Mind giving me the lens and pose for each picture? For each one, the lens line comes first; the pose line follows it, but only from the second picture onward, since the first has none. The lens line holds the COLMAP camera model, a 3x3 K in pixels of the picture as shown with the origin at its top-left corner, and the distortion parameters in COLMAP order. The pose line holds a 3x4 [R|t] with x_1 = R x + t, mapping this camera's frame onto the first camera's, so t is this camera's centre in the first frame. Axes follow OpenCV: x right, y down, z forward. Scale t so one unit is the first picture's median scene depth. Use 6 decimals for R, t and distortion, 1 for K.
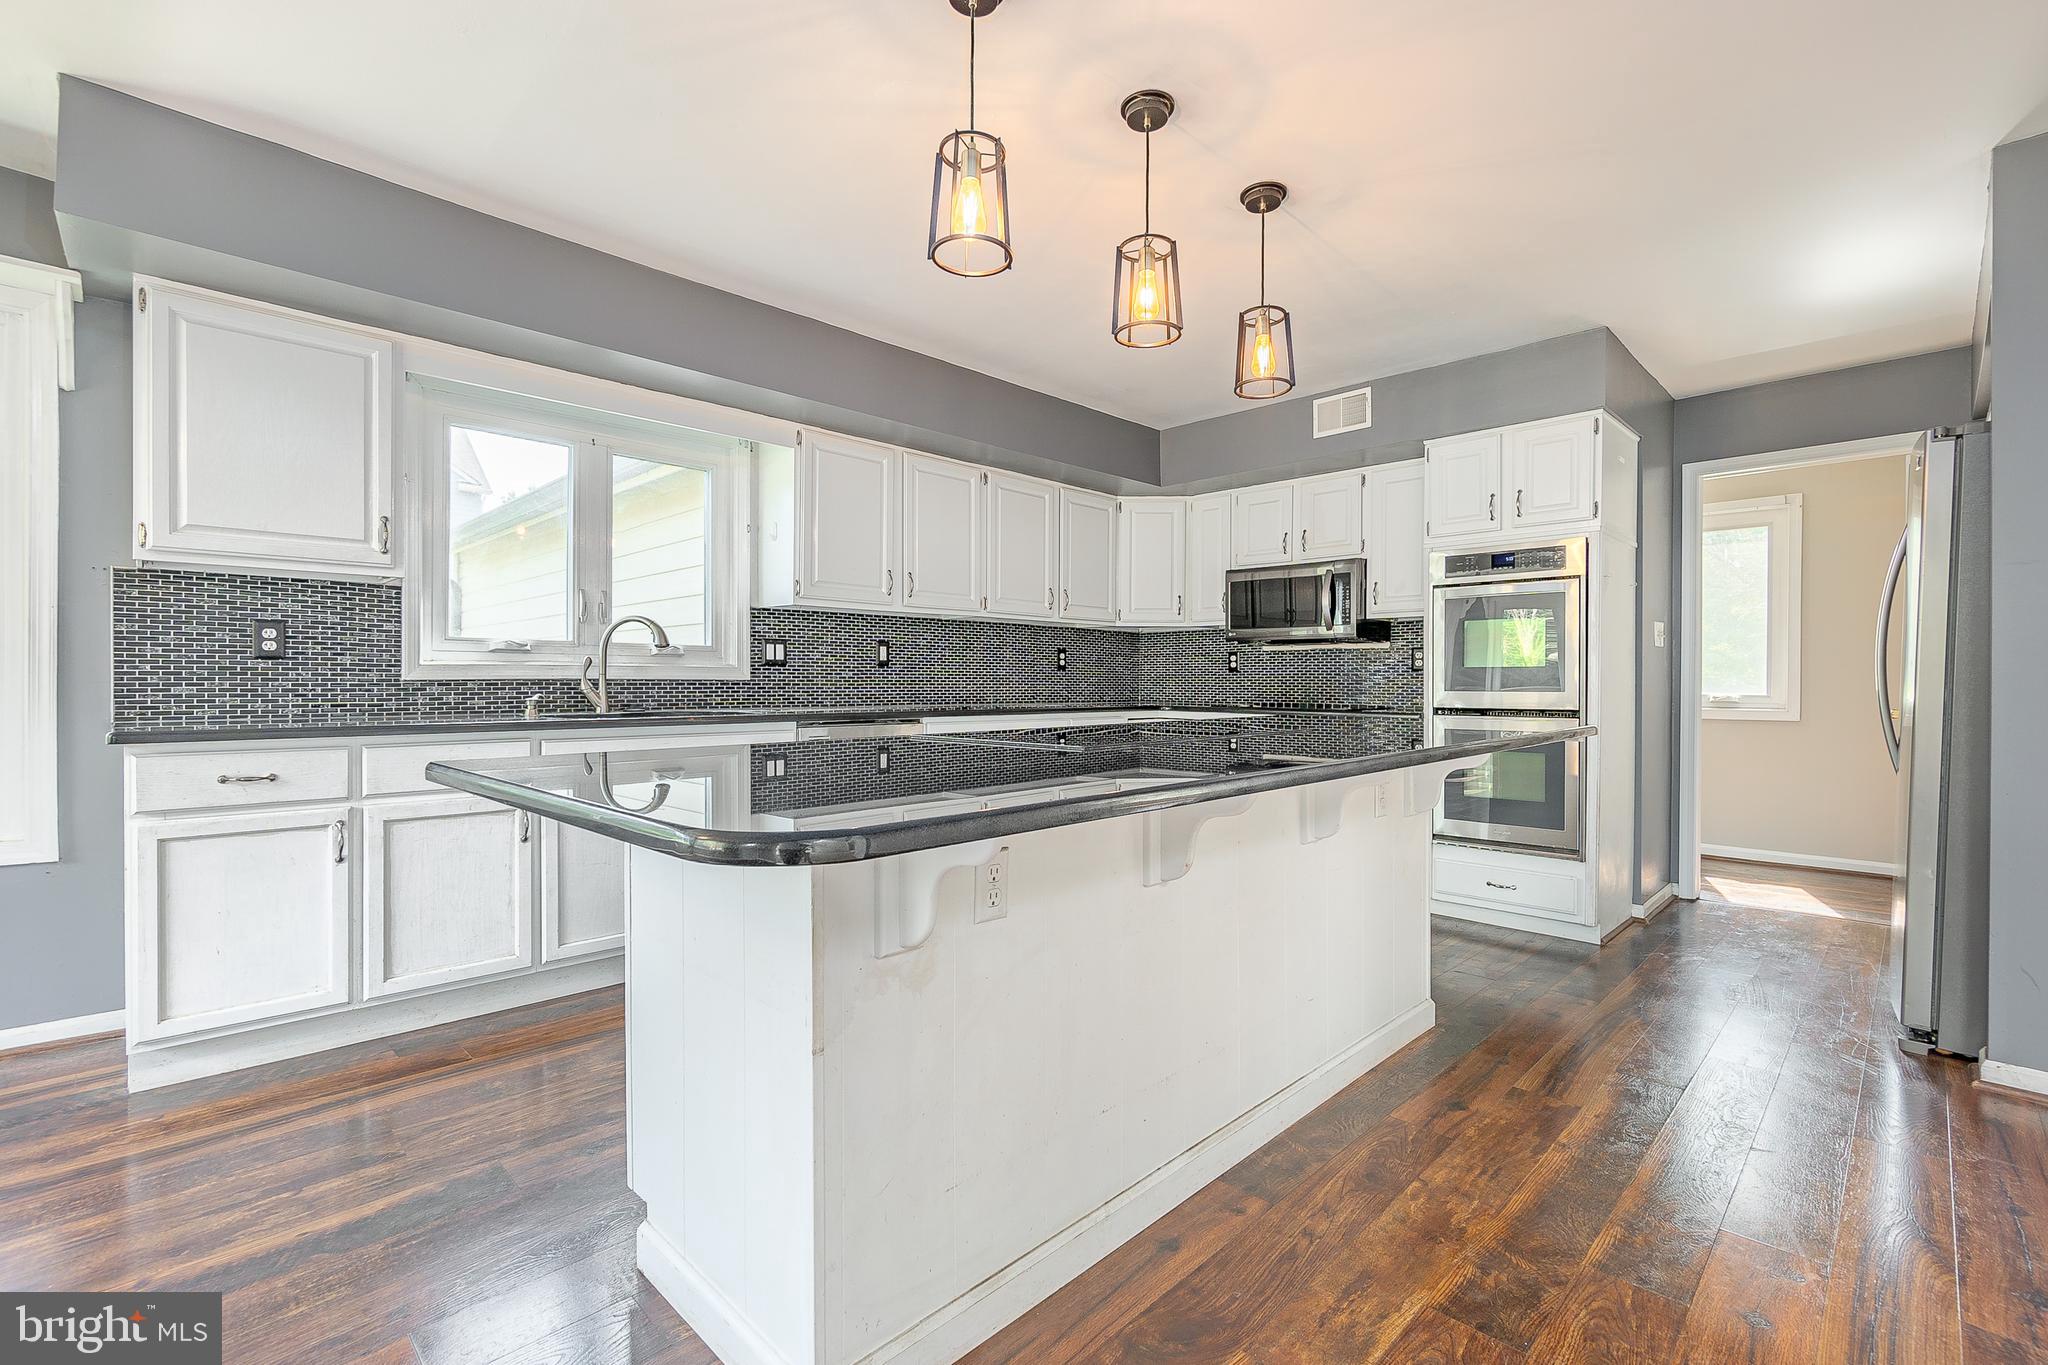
lens RADIAL K [[903.1, 0, 1019.3], [0, 903.1, 687.1], [0, 0, 1]] dist [-0.002213, 0.000162]
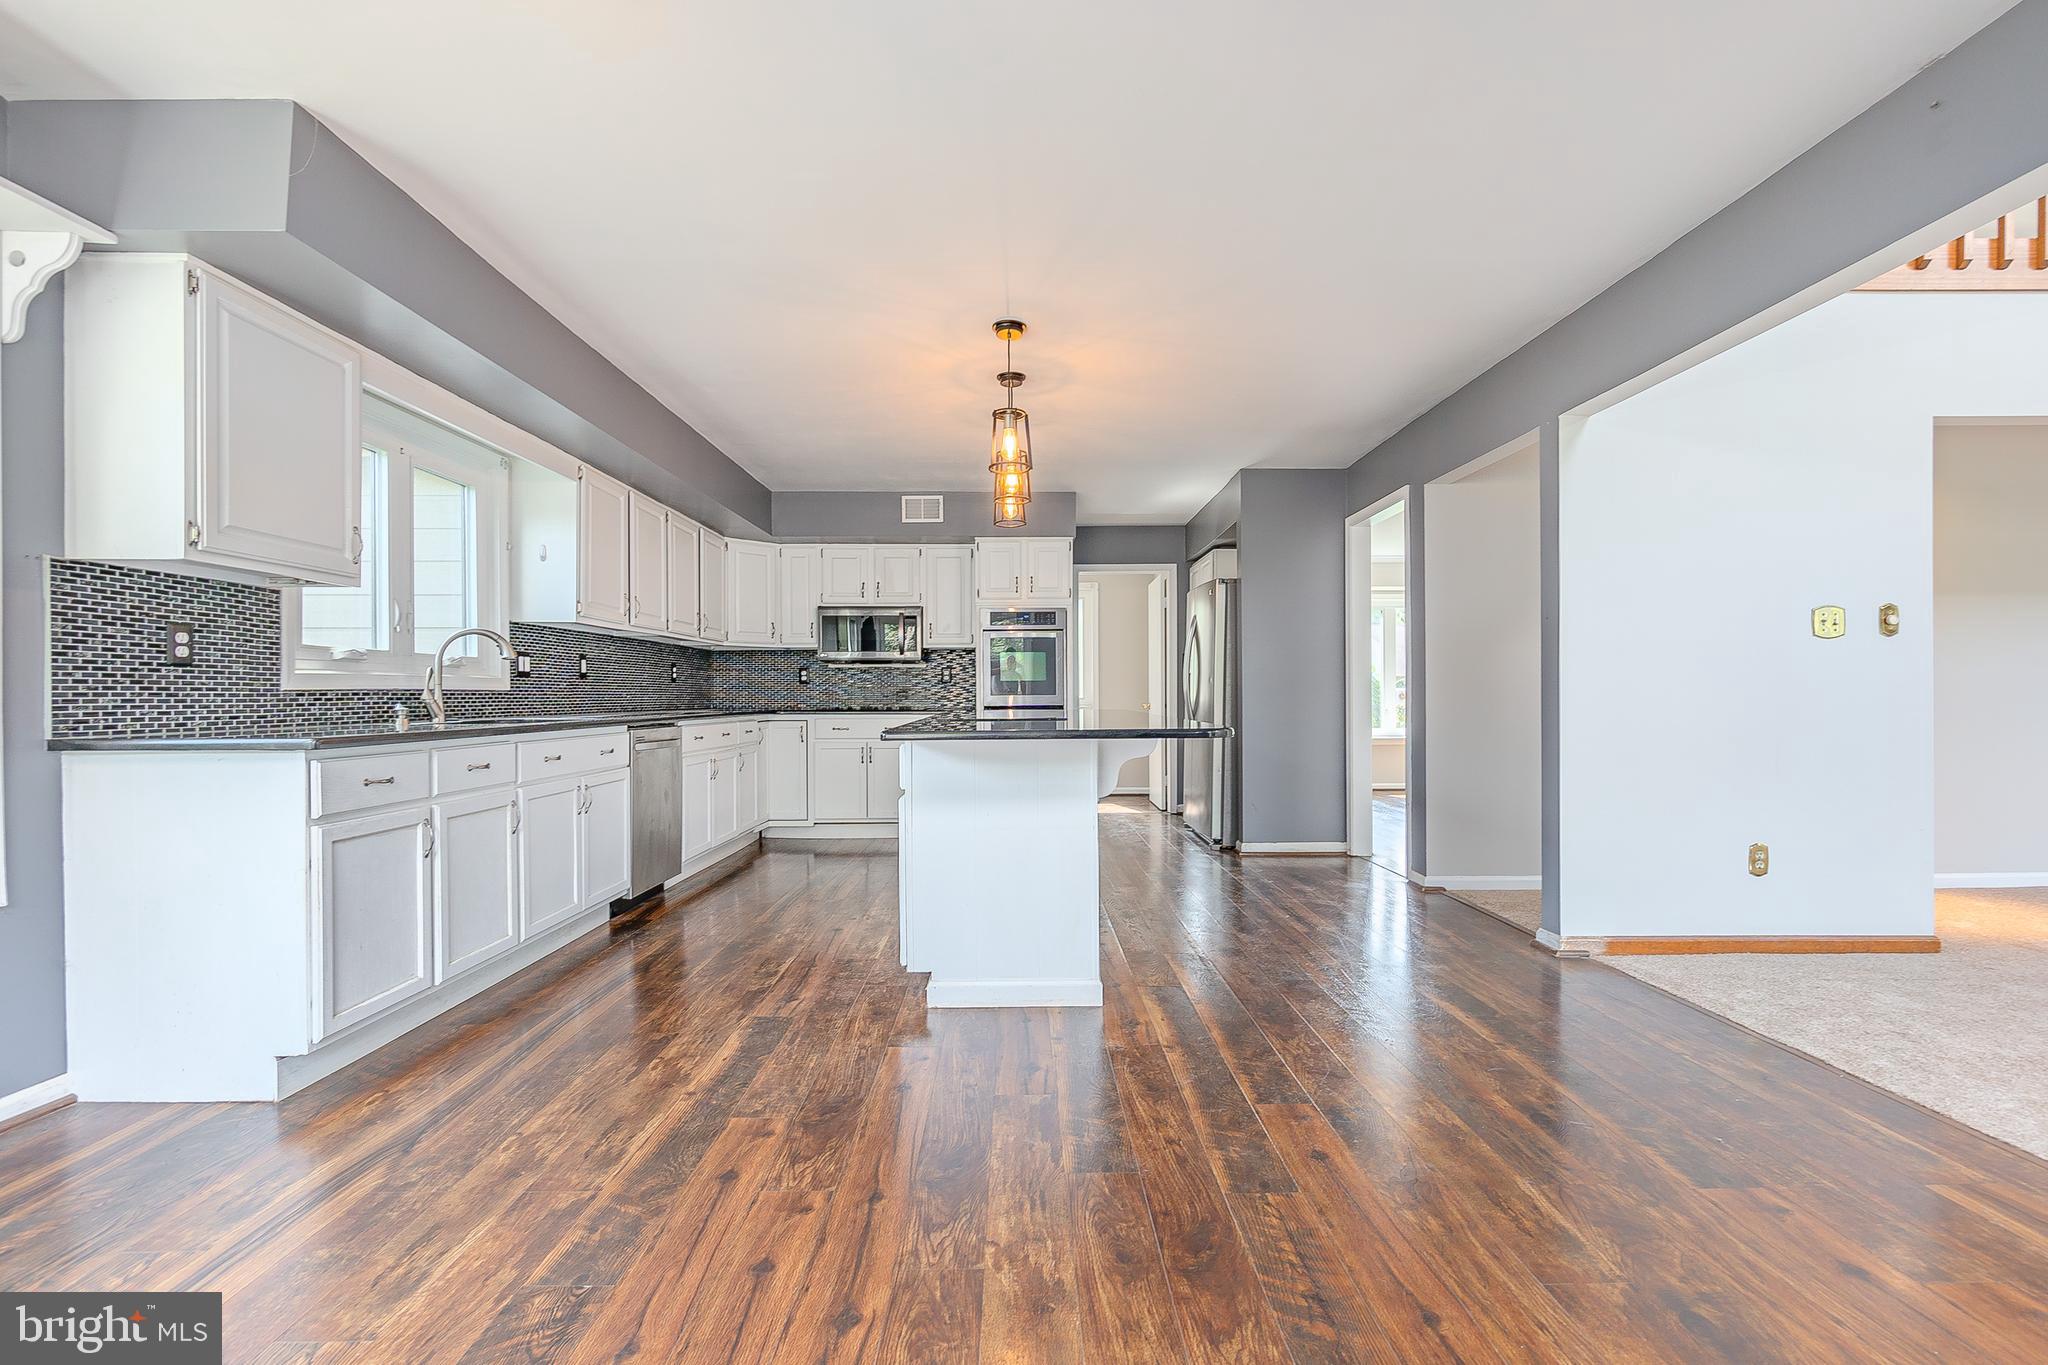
lens RADIAL K [[907.9, 0, 1033.1], [0, 907.9, 697.7], [0, 0, 1]] dist [-0.002777, 0.000331]
pose [[0.692205, -0.009502, 0.721638, -0.693666], [0.011958, 0.999927, 0.001695, 0.006818], [-0.721602, 0.007456, 0.692268, -0.186482]]
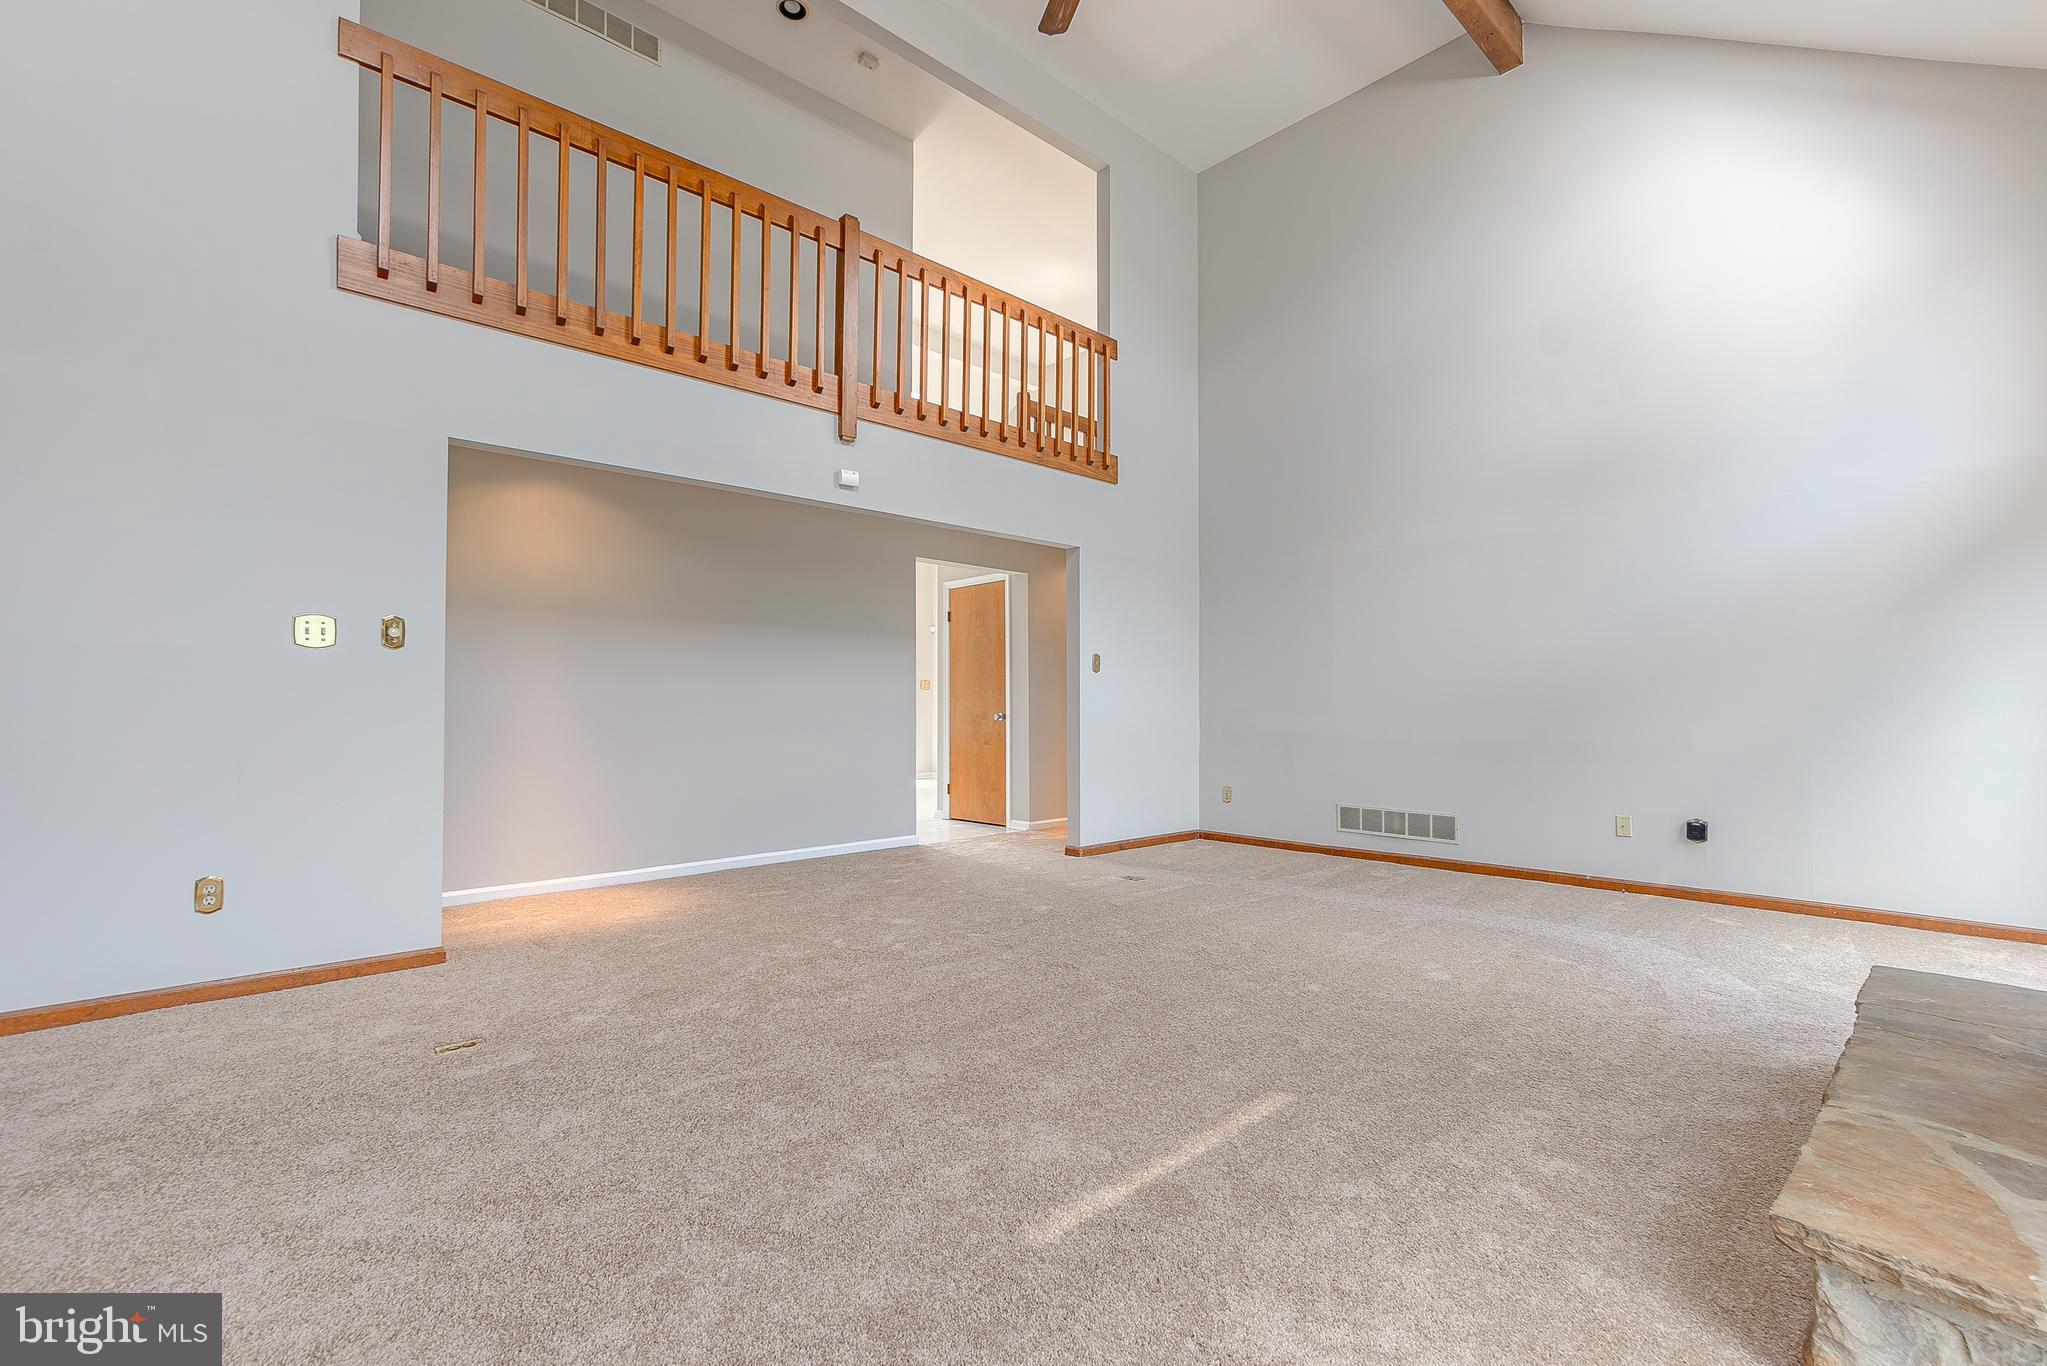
lens RADIAL K [[897.9, 0, 1023.5], [0, 897.9, 683.0], [0, 0, 1]] dist [0.000693, 0.000558]
pose [[0.031381, 0.021190, 0.999283, -0.298840], [0.008130, 0.999737, -0.021455, 0.014669], [-0.999474, 0.008798, 0.031200, -0.858400]]
